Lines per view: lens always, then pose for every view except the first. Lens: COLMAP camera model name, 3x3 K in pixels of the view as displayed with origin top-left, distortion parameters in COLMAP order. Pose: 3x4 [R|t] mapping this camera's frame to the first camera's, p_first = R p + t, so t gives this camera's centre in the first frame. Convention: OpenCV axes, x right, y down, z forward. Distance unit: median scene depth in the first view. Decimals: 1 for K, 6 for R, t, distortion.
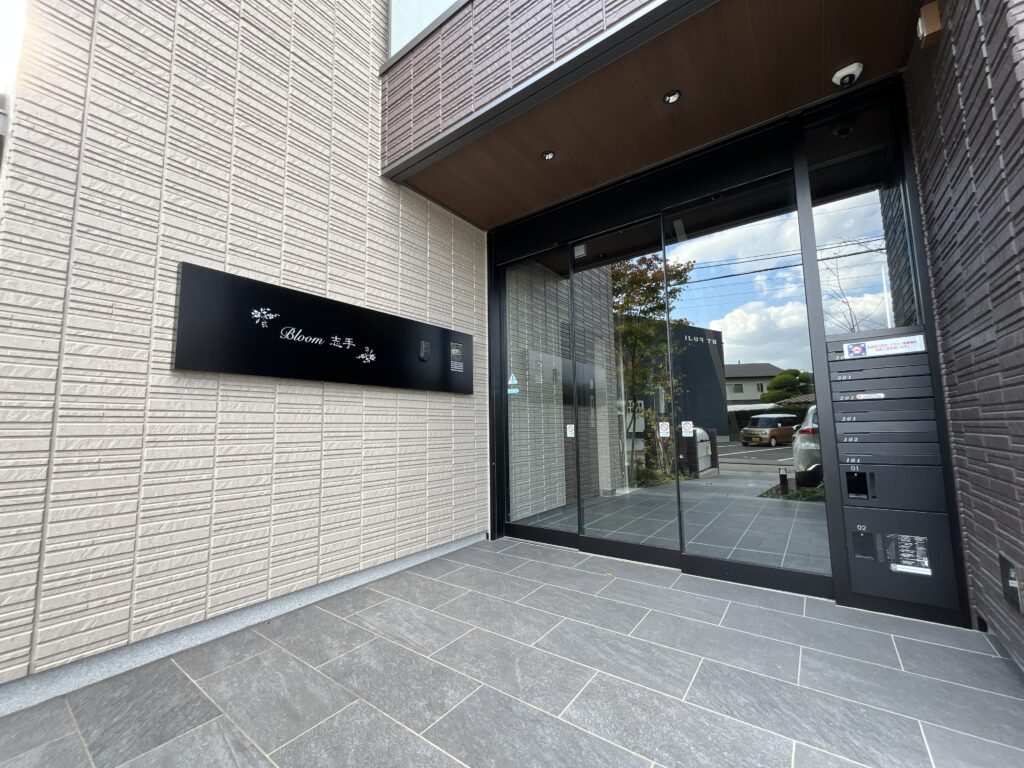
lens RADIAL K [[414.3, 0, 512.0], [0, 414.3, 384.0], [0, 0, 1]] dist [0.001027, -0.000398]
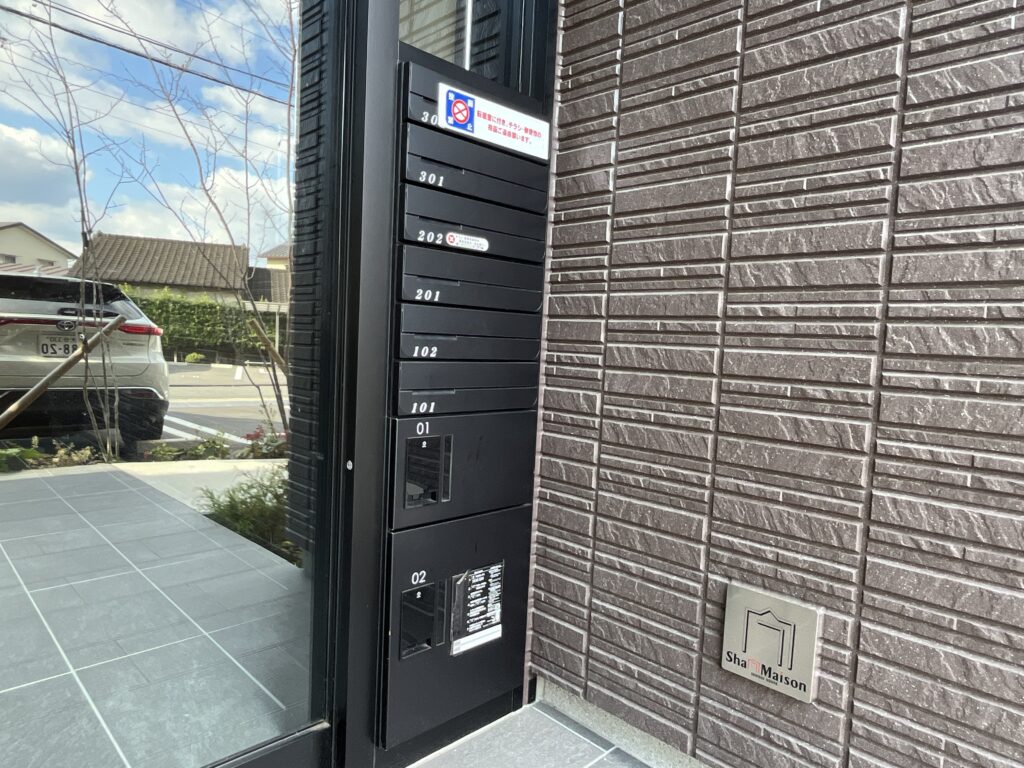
lens RADIAL K [[657.1, 0, 512.0], [0, 657.1, 384.0], [0, 0, 1]] dist [-0.003601, -0.000463]
pose [[0.151296, -0.042215, 0.987587, 0.260534], [-0.155658, 0.985605, 0.065977, 0.114555], [-0.976156, -0.163708, 0.142547, 0.859597]]
